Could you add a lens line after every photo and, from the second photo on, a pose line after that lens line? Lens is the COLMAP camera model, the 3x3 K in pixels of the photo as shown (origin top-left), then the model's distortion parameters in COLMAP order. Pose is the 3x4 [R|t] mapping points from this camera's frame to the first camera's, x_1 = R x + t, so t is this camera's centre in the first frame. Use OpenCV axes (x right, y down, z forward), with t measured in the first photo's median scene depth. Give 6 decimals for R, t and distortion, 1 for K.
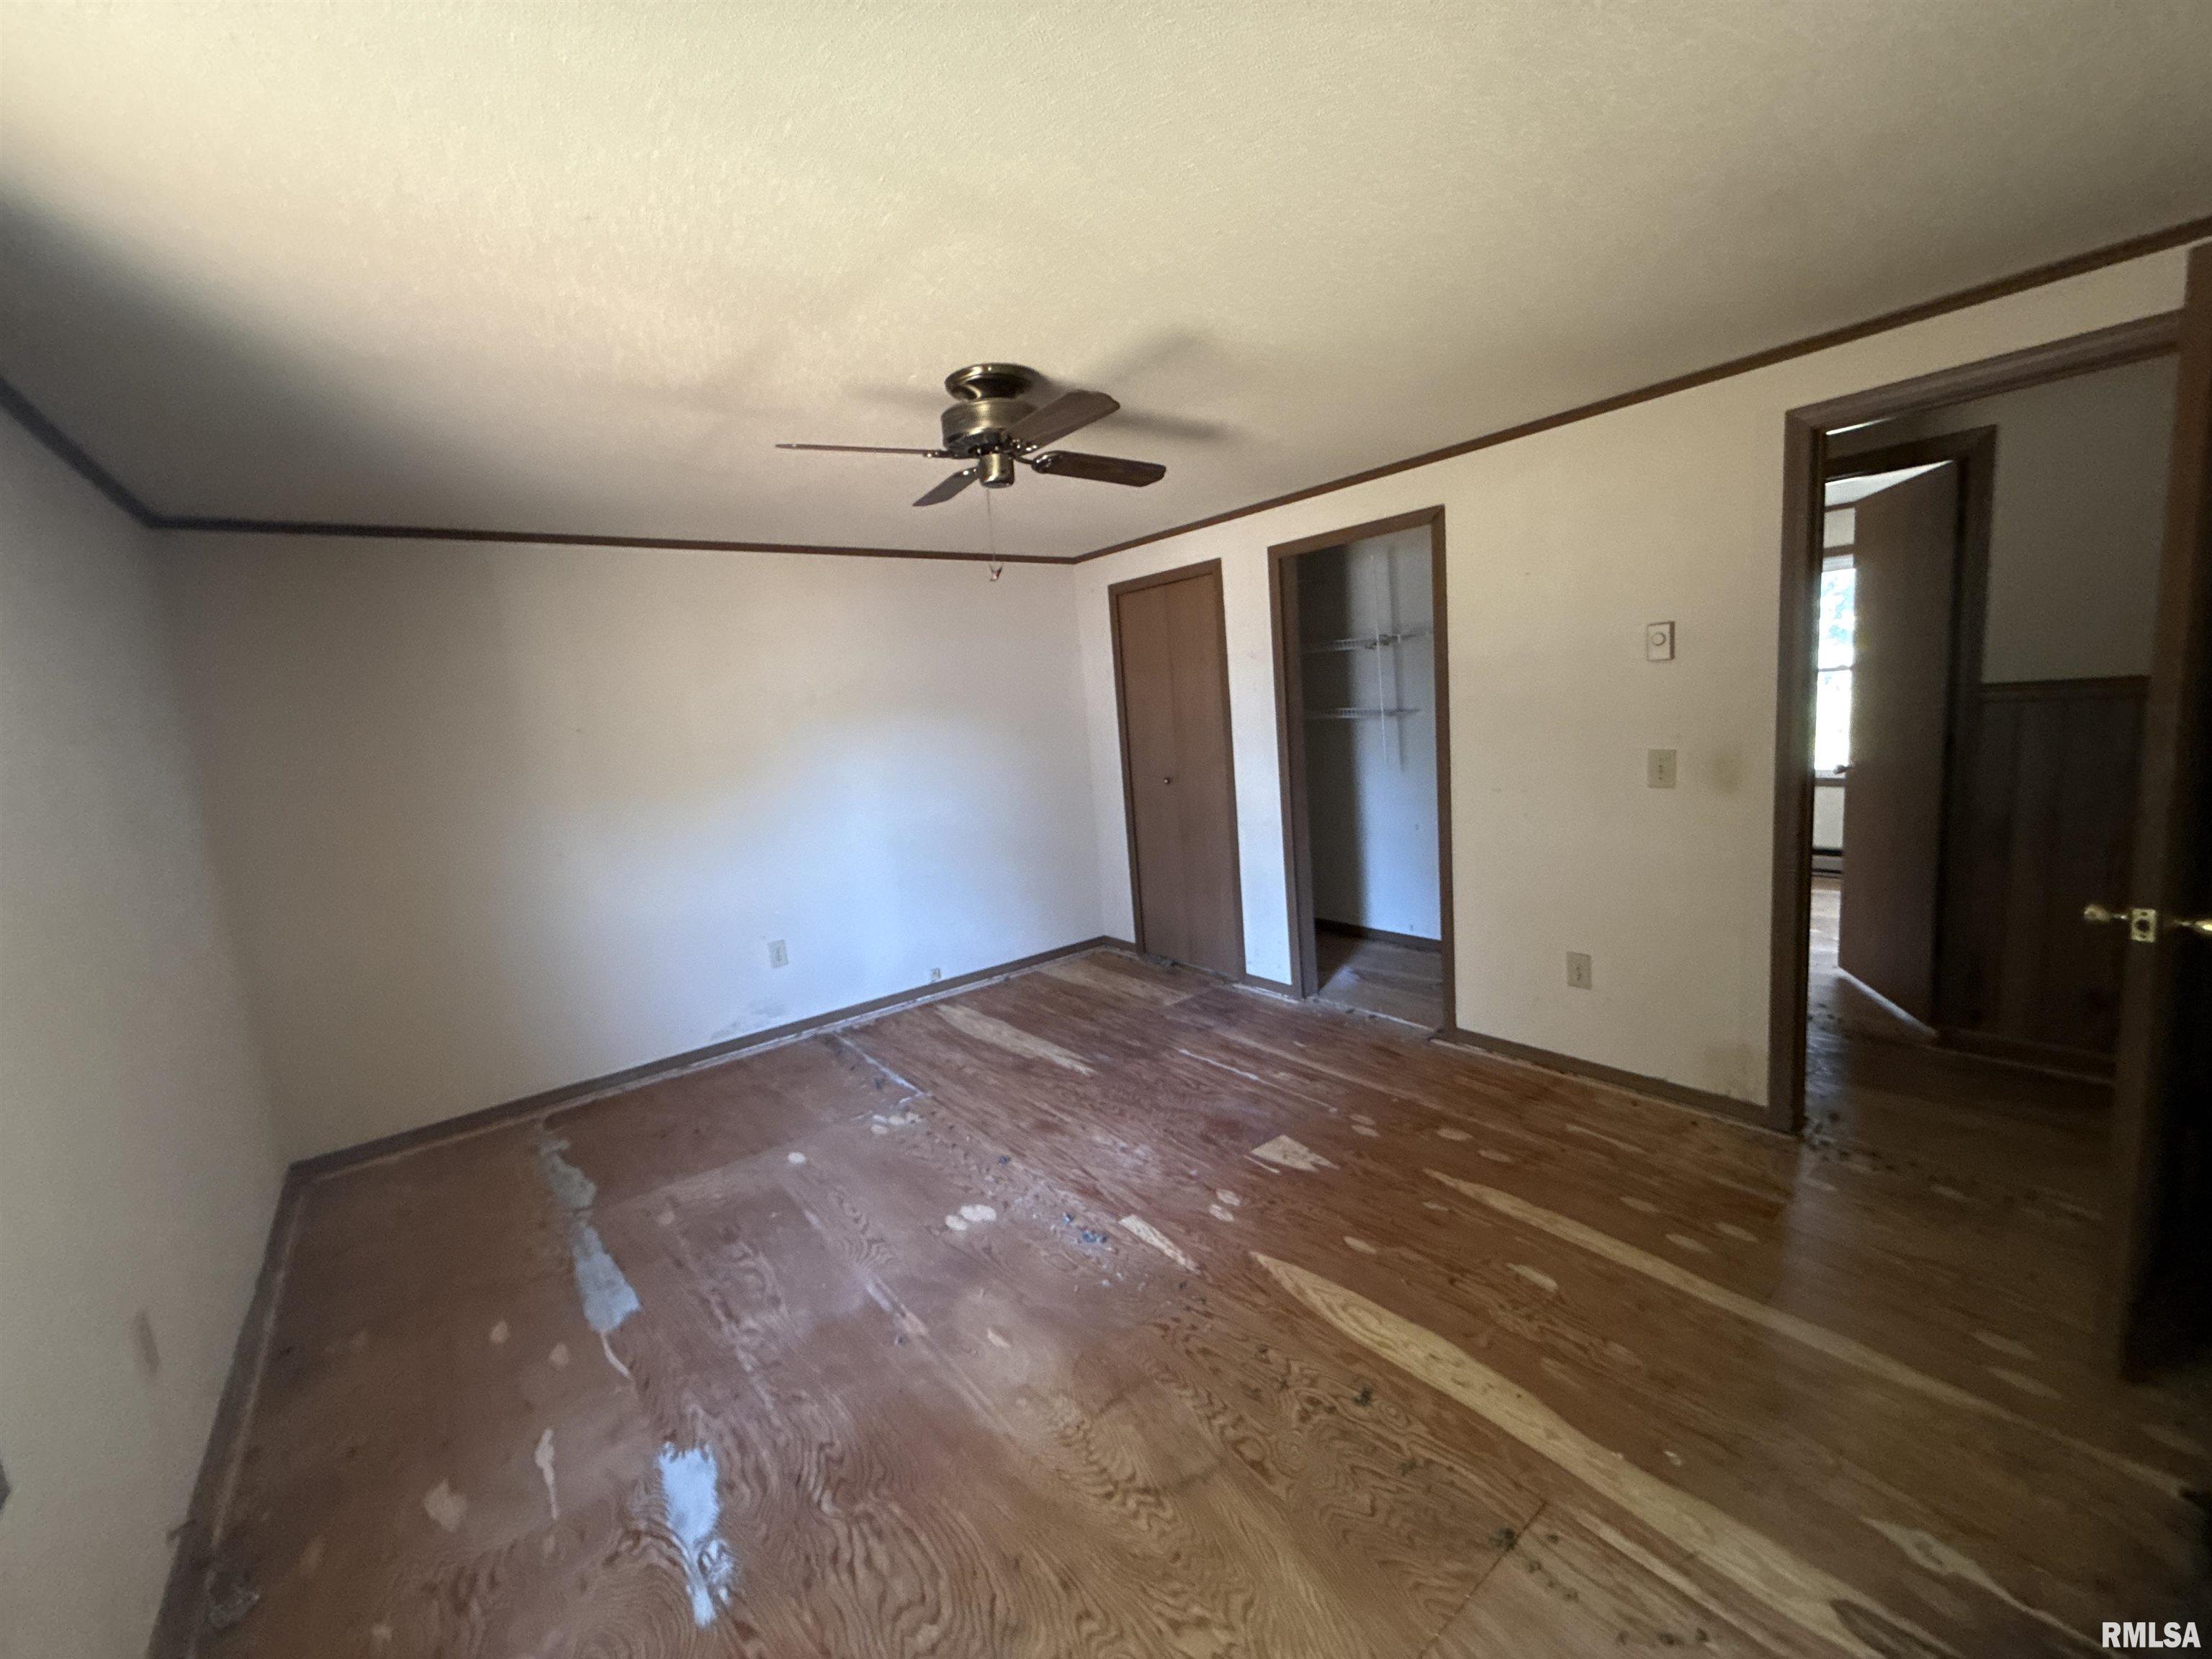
lens RADIAL K [[883.0, 0, 1092.5], [0, 883.0, 835.8], [0, 0, 1]] dist [0.002192, -0.000371]
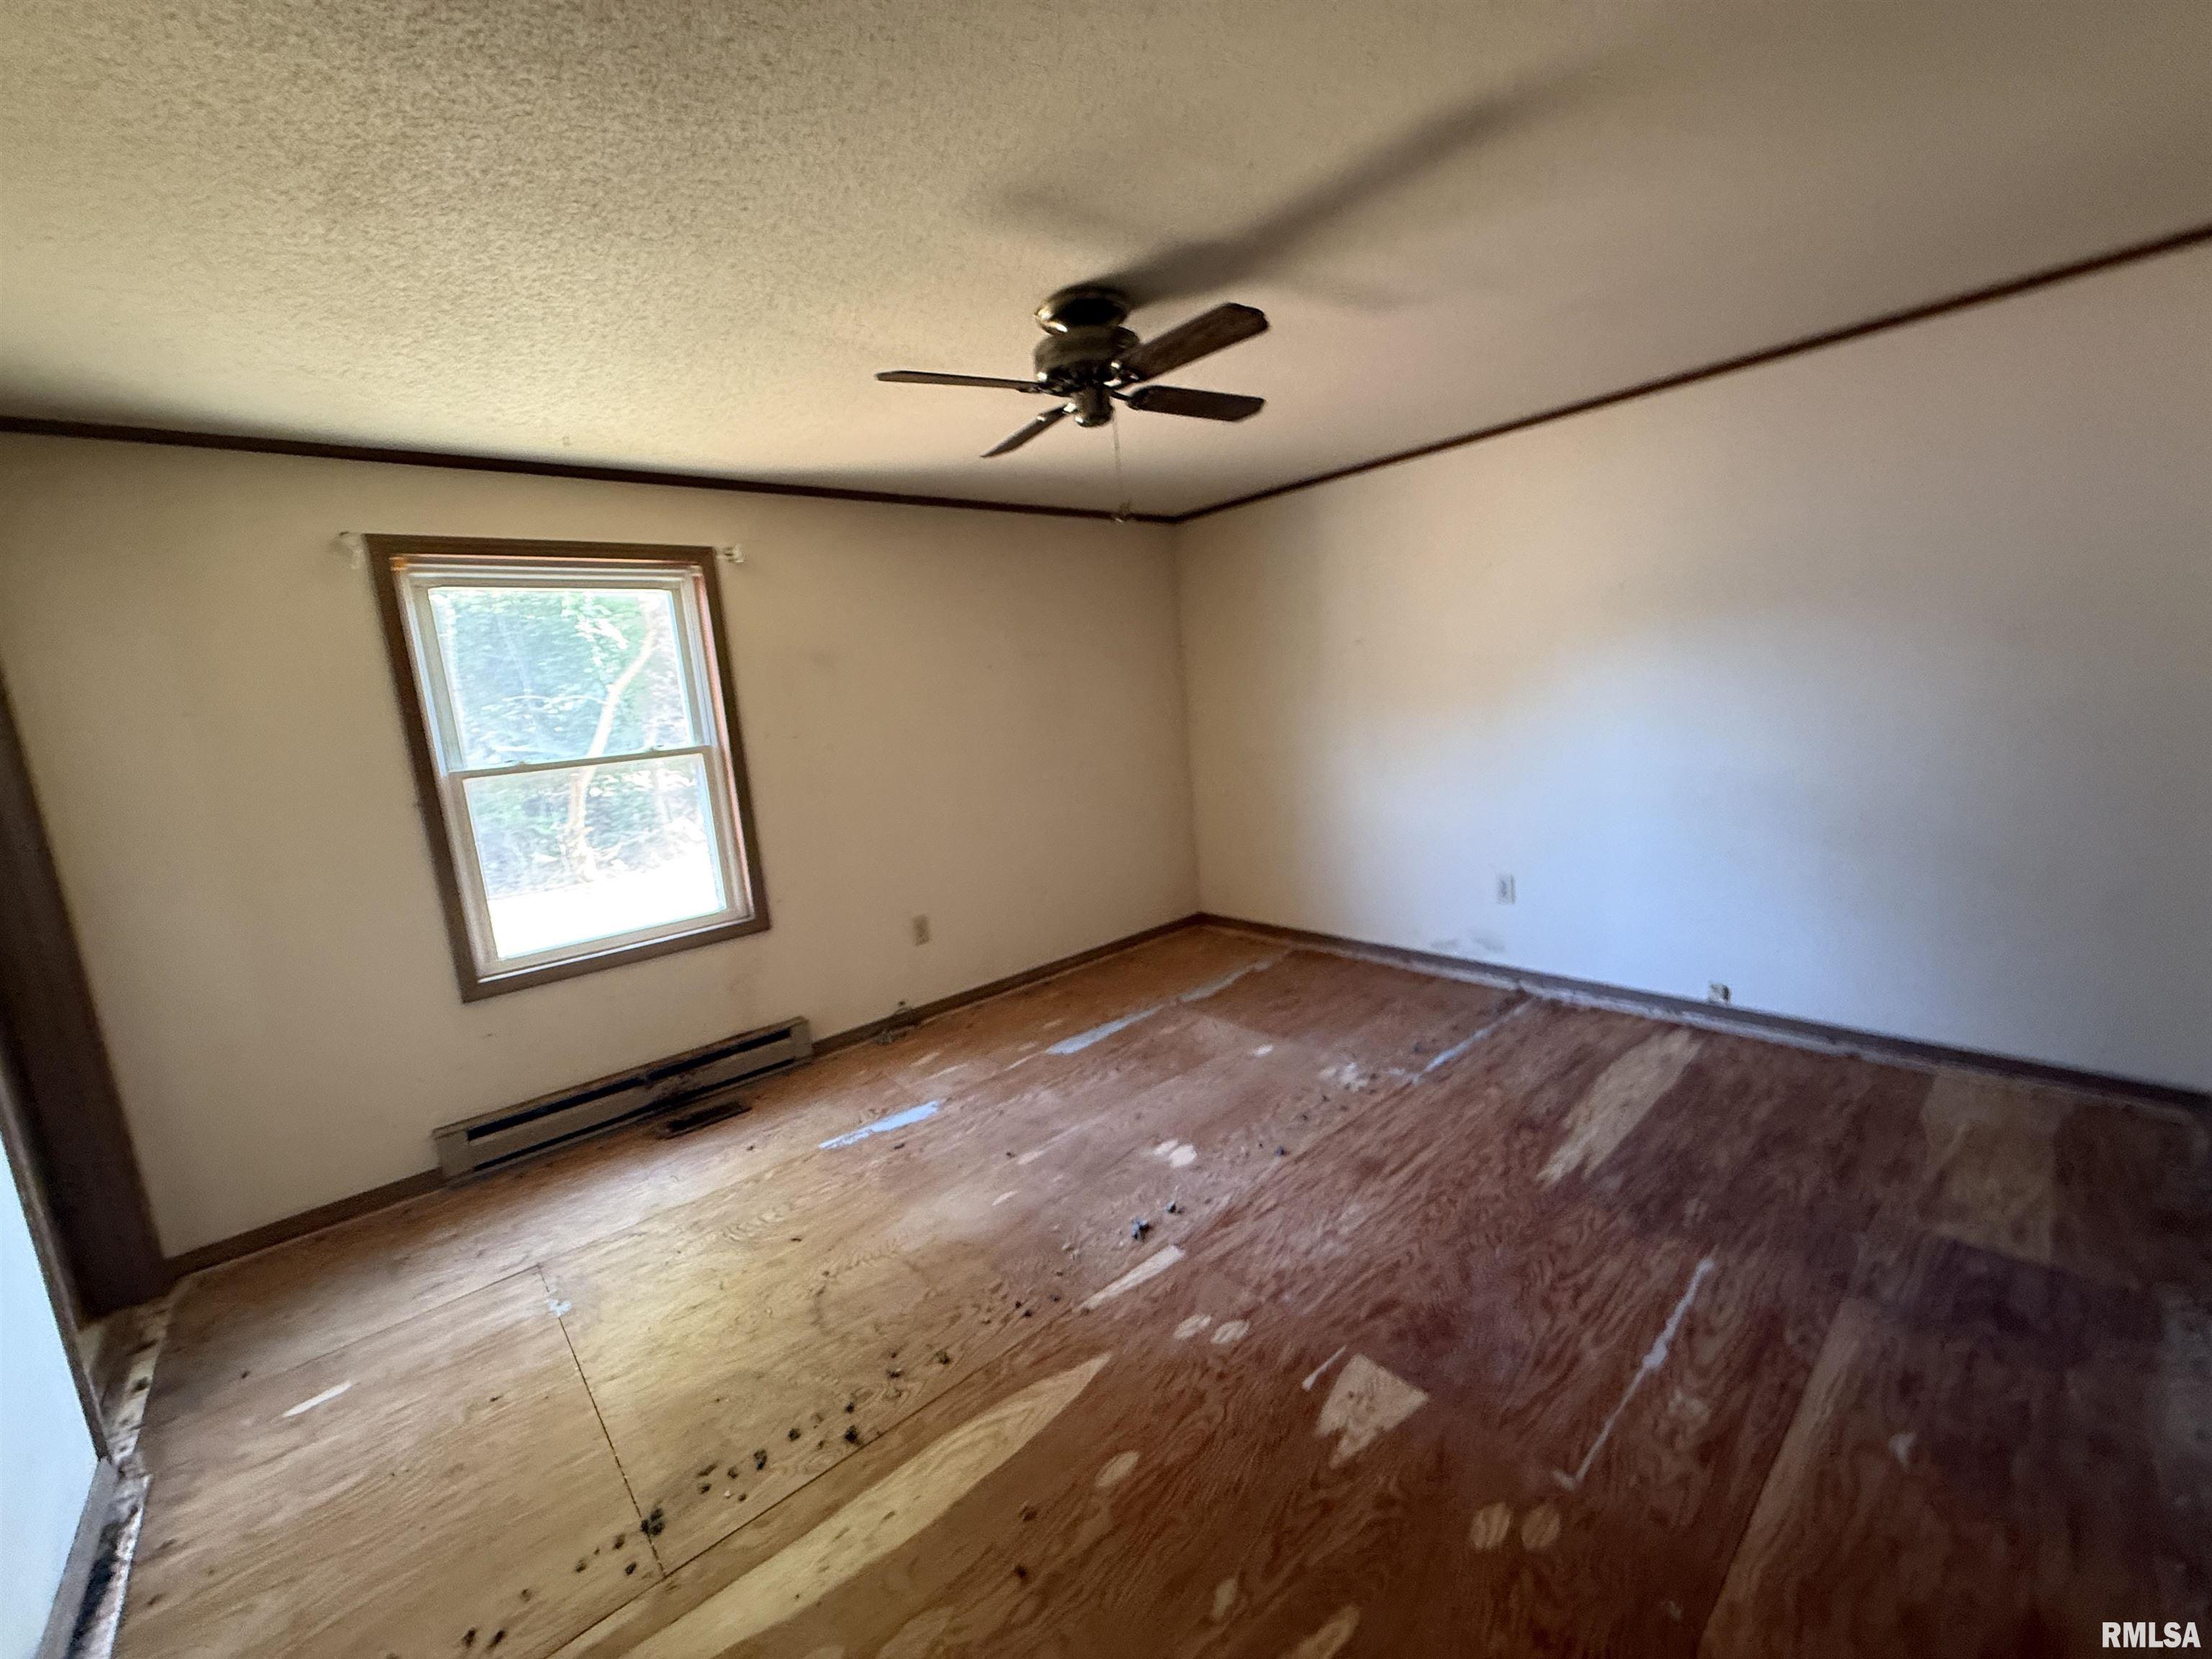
lens RADIAL K [[883.0, 0, 1106.4], [0, 883.0, 829.7], [0, 0, 1]] dist [0.002192, -0.000371]
pose [[0.072727, 0.229623, -0.970559, 0.695389], [-0.068571, 0.971984, 0.224822, -0.146724], [0.994992, 0.050202, 0.086435, 0.730078]]
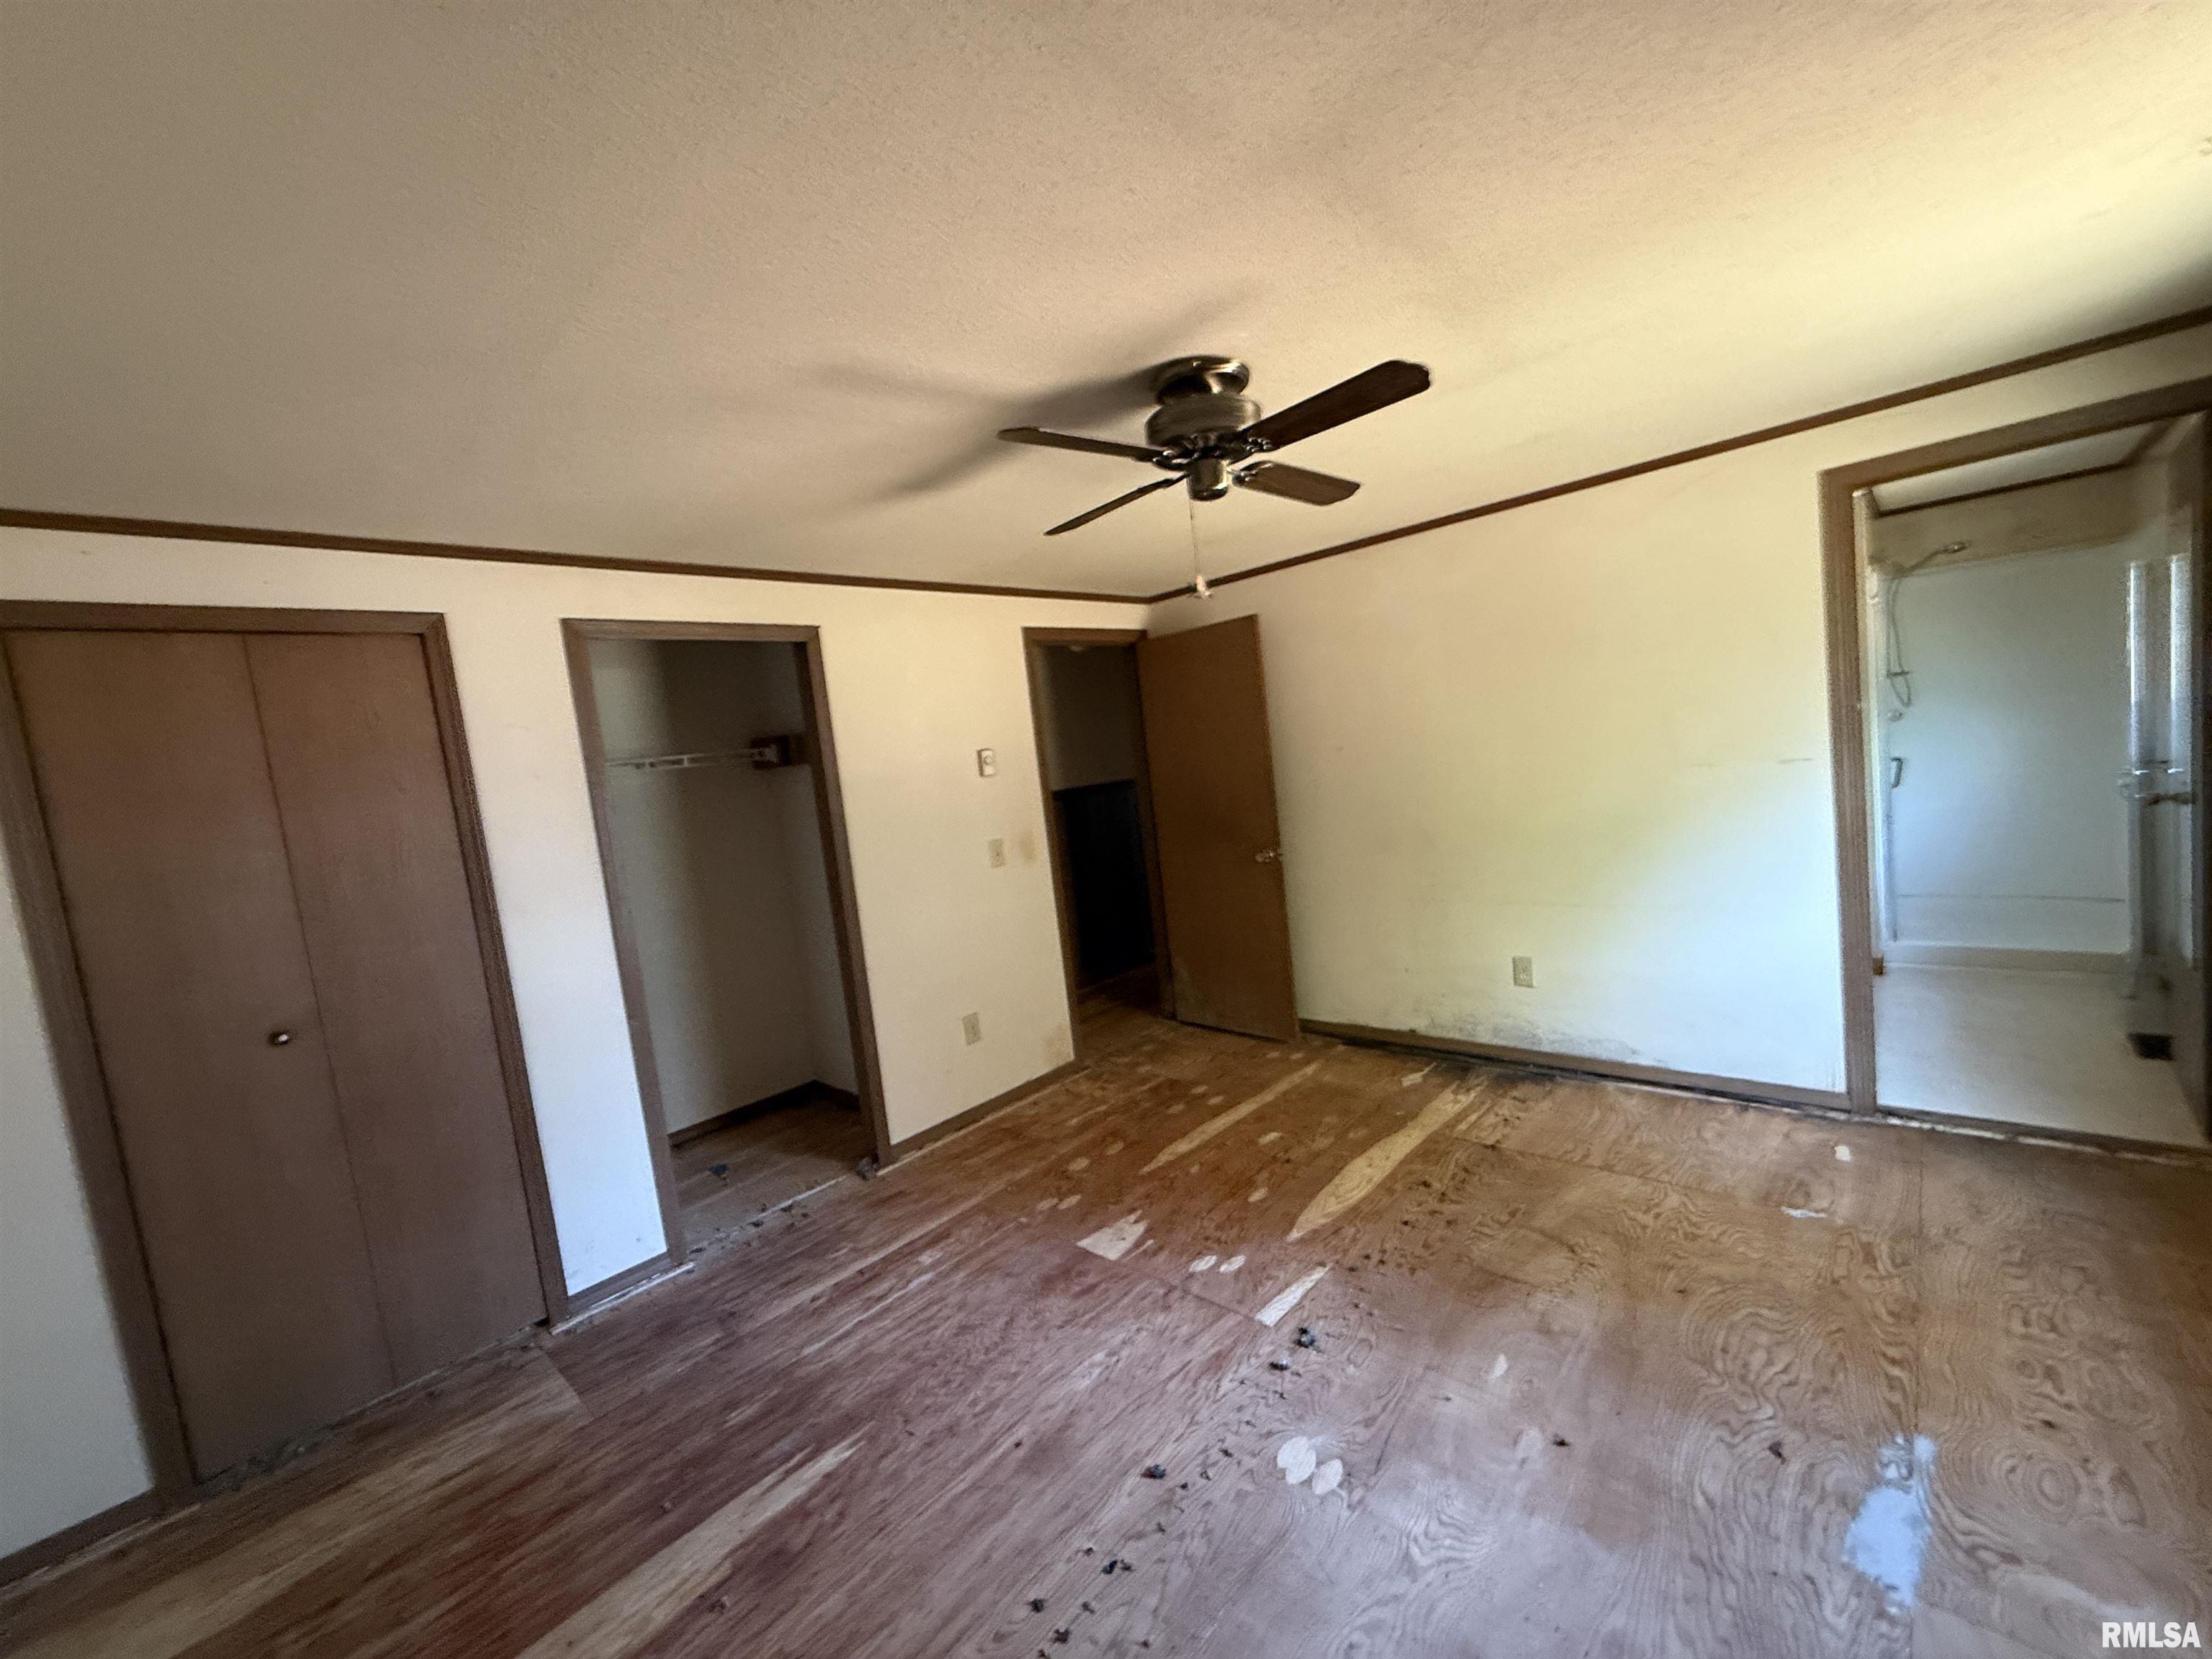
lens RADIAL K [[883.0, 0, 1107.0], [0, 883.0, 831.8], [0, 0, 1]] dist [0.002192, -0.000371]
pose [[-0.154653, 0.011534, 0.987902, -0.727465], [0.270498, 0.962218, 0.031112, -0.102147], [-0.950217, 0.272037, -0.151929, 1.010271]]
